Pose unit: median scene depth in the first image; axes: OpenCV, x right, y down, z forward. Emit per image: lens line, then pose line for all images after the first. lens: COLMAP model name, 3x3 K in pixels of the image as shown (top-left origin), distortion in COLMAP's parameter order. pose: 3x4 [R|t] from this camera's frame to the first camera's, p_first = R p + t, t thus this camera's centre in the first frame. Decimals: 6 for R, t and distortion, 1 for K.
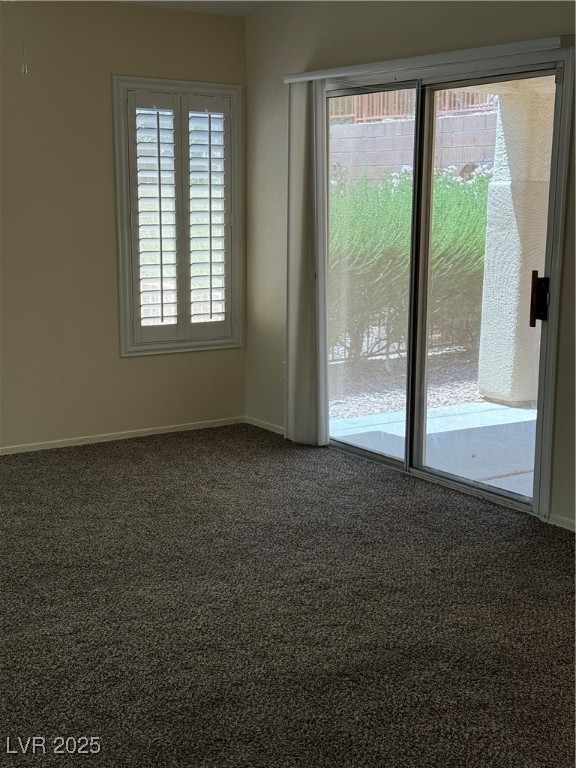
lens RADIAL K [[1030.2, 0, 293.0], [0, 1030.2, 385.3], [0, 0, 1]] dist [0.143756, 0.000000]
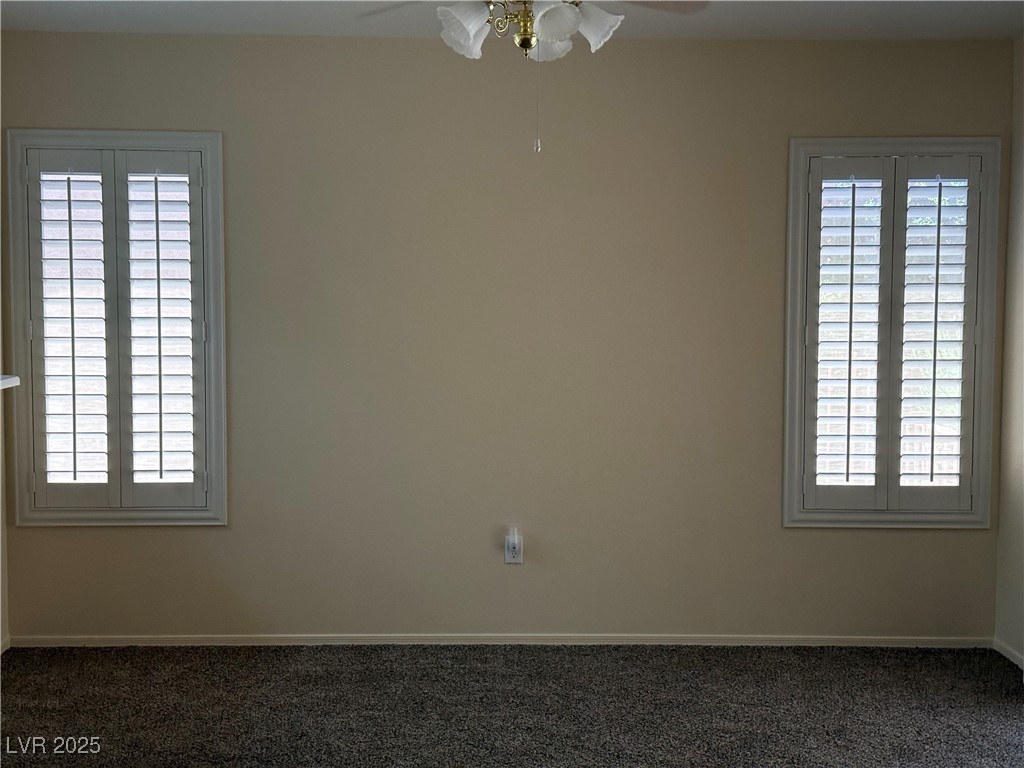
lens RADIAL K [[1373.6, 0, 510.3], [0, 1373.6, 388.3], [0, 0, 1]] dist [0.143756, 0.000000]
pose [[0.850470, 0.034416, -0.524897, 0.165319], [-0.095967, 0.991262, -0.090498, -0.018038], [0.517196, 0.127339, 0.846341, 0.103467]]
